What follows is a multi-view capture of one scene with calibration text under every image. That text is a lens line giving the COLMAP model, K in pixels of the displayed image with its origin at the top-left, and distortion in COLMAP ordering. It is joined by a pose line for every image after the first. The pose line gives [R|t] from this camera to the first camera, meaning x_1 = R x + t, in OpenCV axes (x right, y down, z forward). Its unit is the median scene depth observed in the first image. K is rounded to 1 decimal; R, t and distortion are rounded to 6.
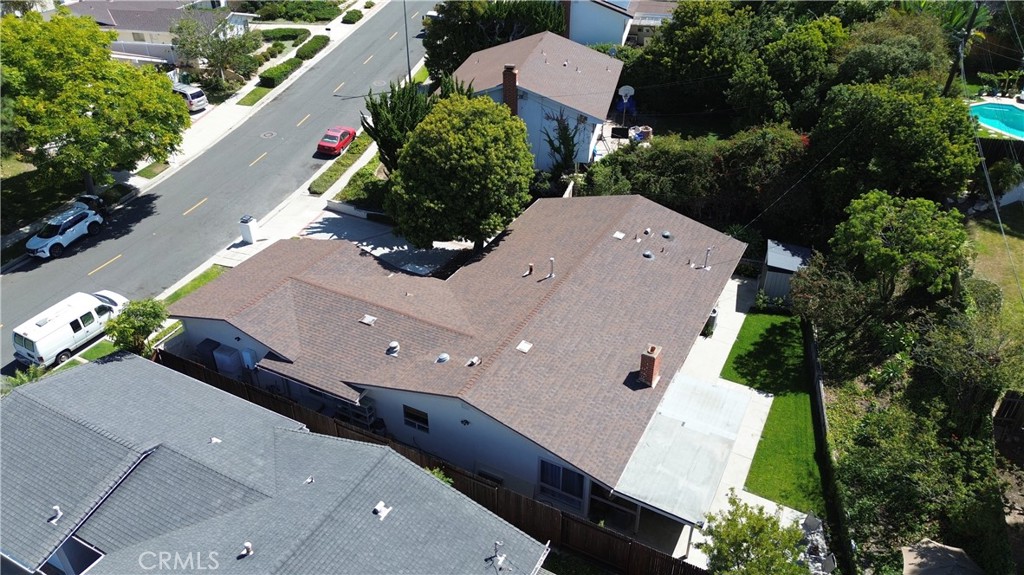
lens RADIAL K [[719.4, 0, 508.2], [0, 719.4, 288.5], [0, 0, 1]] dist [0.085912, -0.092187]
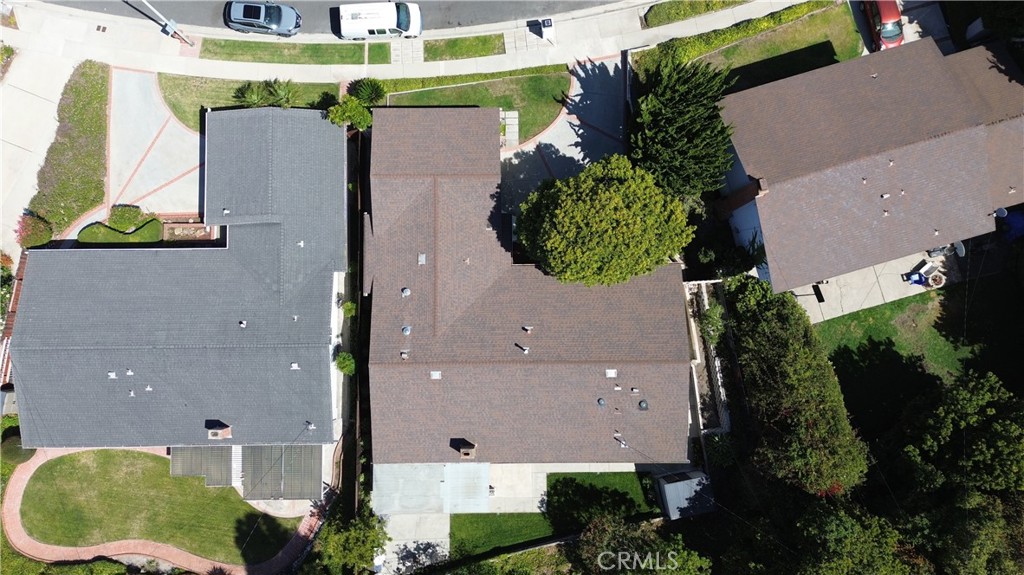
lens RADIAL K [[719.4, 0, 508.2], [0, 719.4, 288.5], [0, 0, 1]] dist [0.085912, -0.092187]
pose [[0.479765, 0.875826, -0.052485, 0.010453], [-0.471737, 0.307923, 0.826225, -0.888652], [0.739790, -0.371635, 0.560890, 0.226794]]
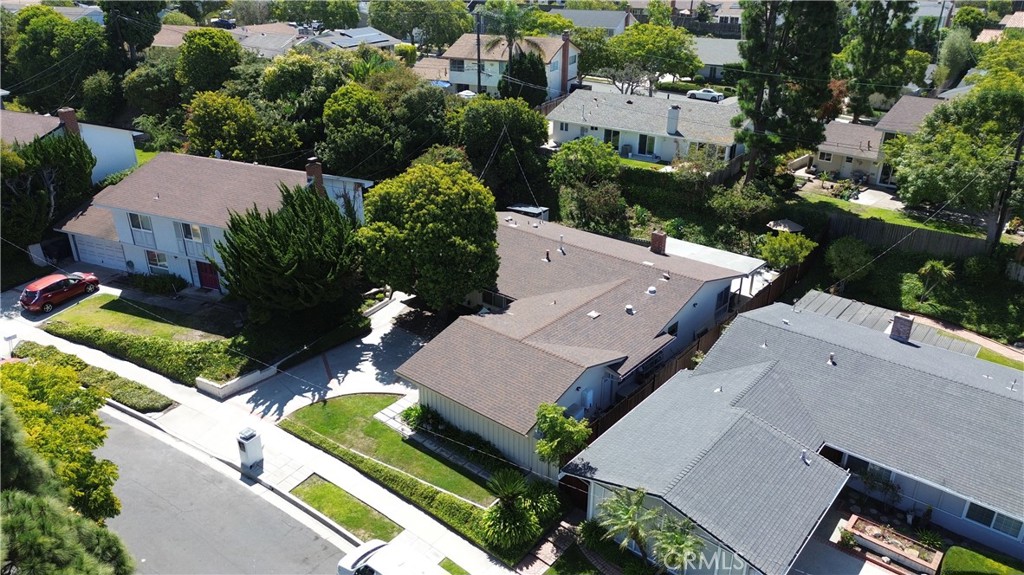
lens RADIAL K [[719.4, 0, 508.2], [0, 719.4, 288.5], [0, 0, 1]] dist [0.085912, -0.092187]
pose [[0.209618, -0.404224, 0.890316, -0.964283], [0.524841, 0.814771, 0.246355, -0.275913], [-0.824986, 0.415634, 0.382944, 0.468972]]
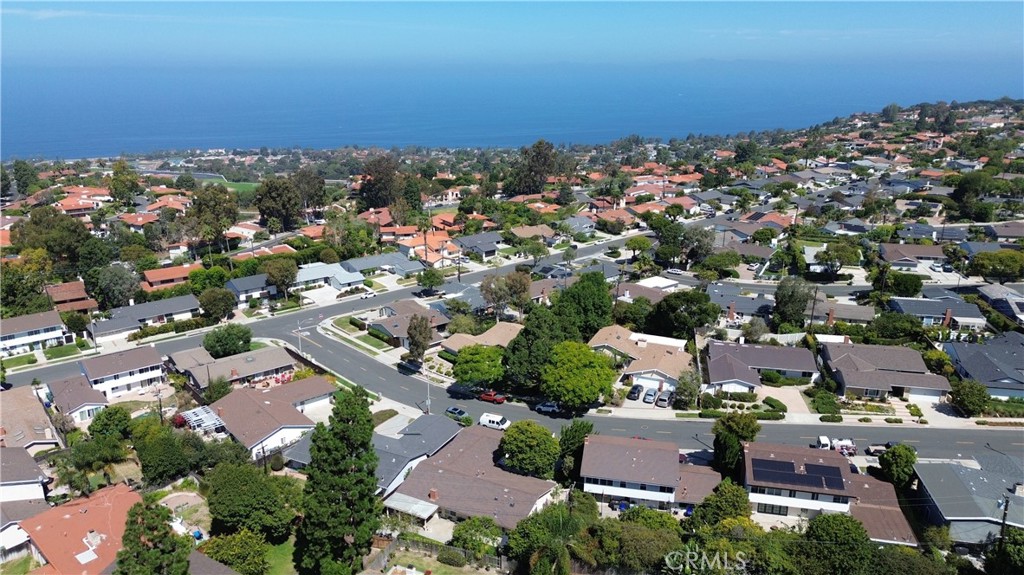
lens RADIAL K [[719.4, 0, 508.2], [0, 719.4, 288.5], [0, 0, 1]] dist [0.085912, -0.092187]
pose [[0.004872, 0.291957, -0.956419, 2.220282], [-0.534044, 0.809376, 0.244350, -1.187751], [0.845443, 0.509580, 0.159861, 0.162010]]
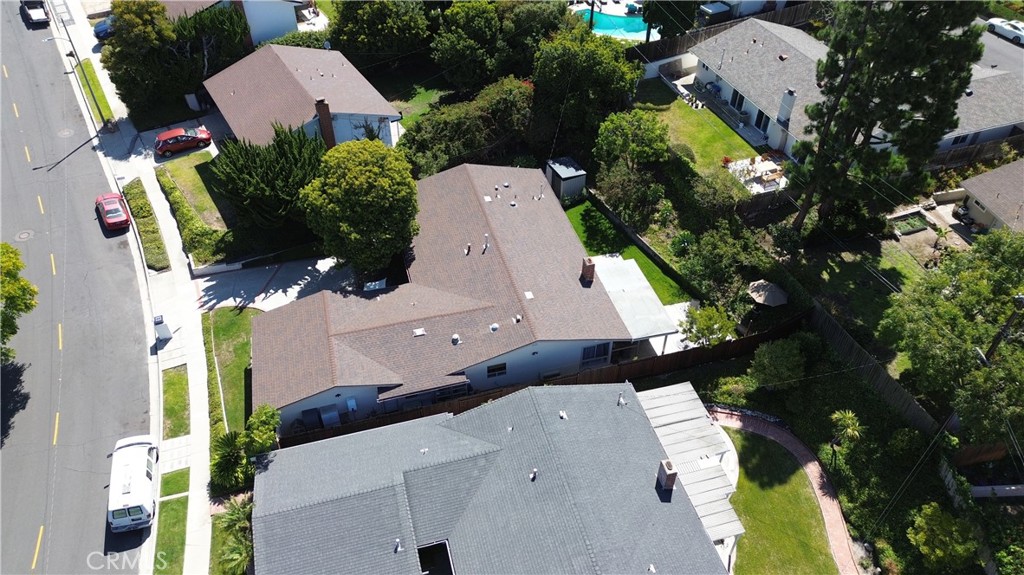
lens RADIAL K [[719.4, 0, 508.2], [0, 719.4, 288.5], [0, 0, 1]] dist [0.085912, -0.092187]
pose [[0.727598, -0.463317, 0.505904, -0.540831], [0.367229, 0.885960, 0.283226, -0.266179], [-0.579434, -0.020293, 0.814766, -0.163776]]
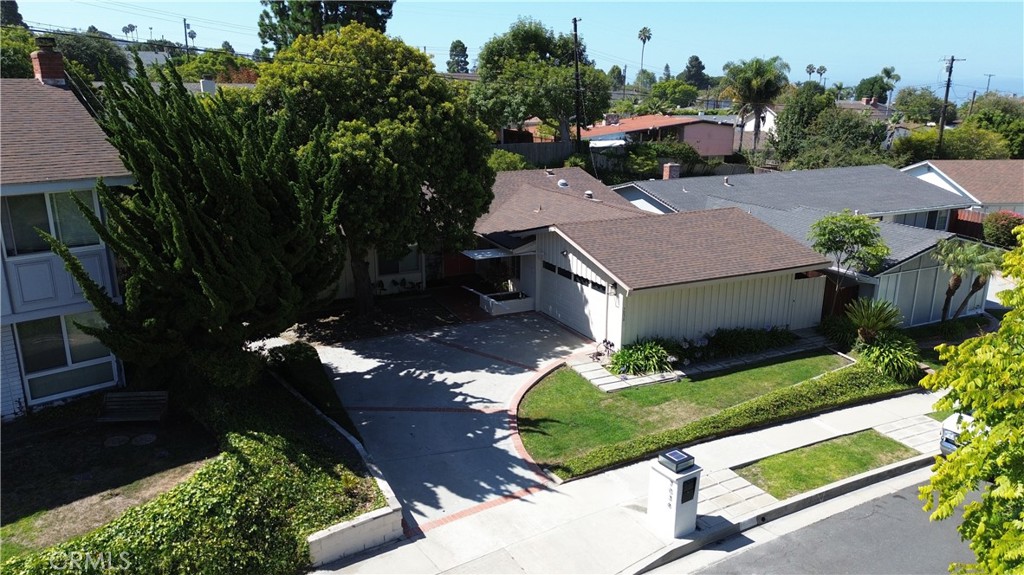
lens RADIAL K [[719.4, 0, 508.2], [0, 719.4, 288.5], [0, 0, 1]] dist [0.085912, -0.092187]
pose [[-0.817269, -0.170526, 0.550447, -0.498664], [0.297470, 0.693258, 0.656434, -0.426818], [-0.493541, 0.700225, -0.515852, 1.241029]]
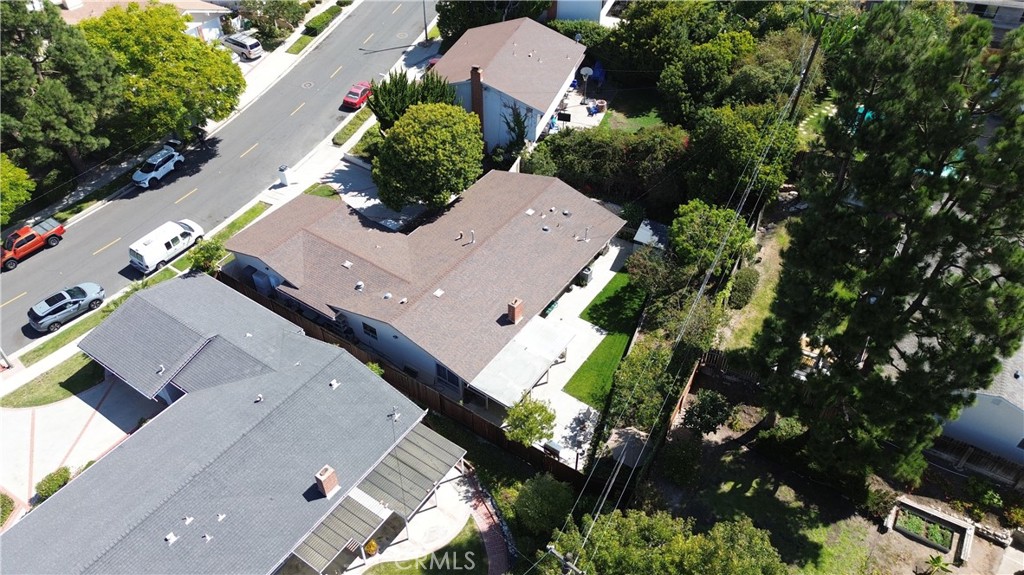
lens RADIAL K [[719.4, 0, 508.2], [0, 719.4, 288.5], [0, 0, 1]] dist [0.085912, -0.092187]
pose [[0.993220, 0.081102, -0.083280, 0.211773], [-0.065733, 0.982715, 0.173060, -0.147333], [0.095876, -0.166412, 0.981384, -0.375737]]
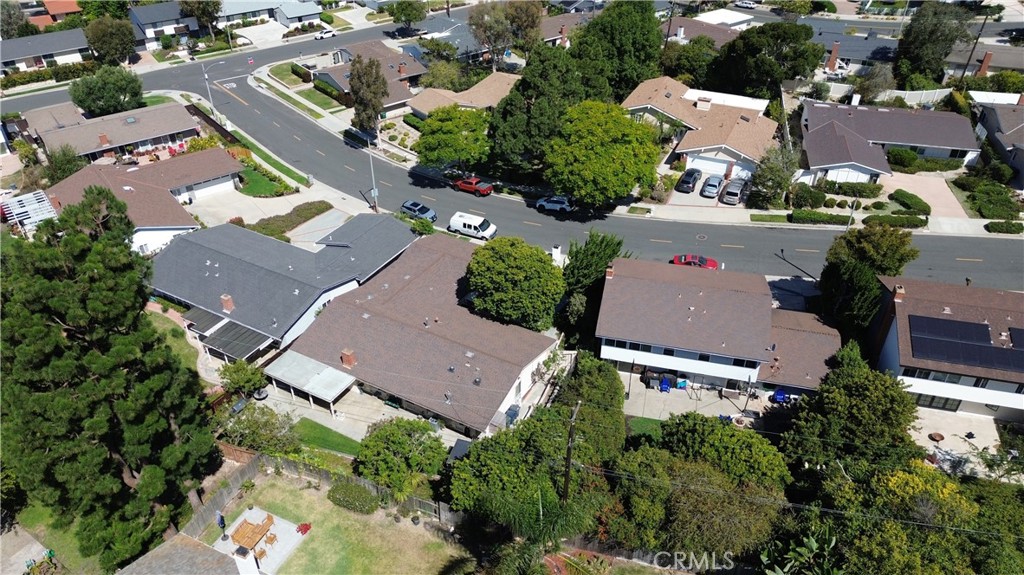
lens RADIAL K [[719.4, 0, 508.2], [0, 719.4, 288.5], [0, 0, 1]] dist [0.085912, -0.092187]
pose [[-0.033390, 0.578483, -0.815010, 1.202109], [-0.530444, 0.680878, 0.505010, -0.903429], [0.847062, 0.449180, 0.284118, 0.482591]]
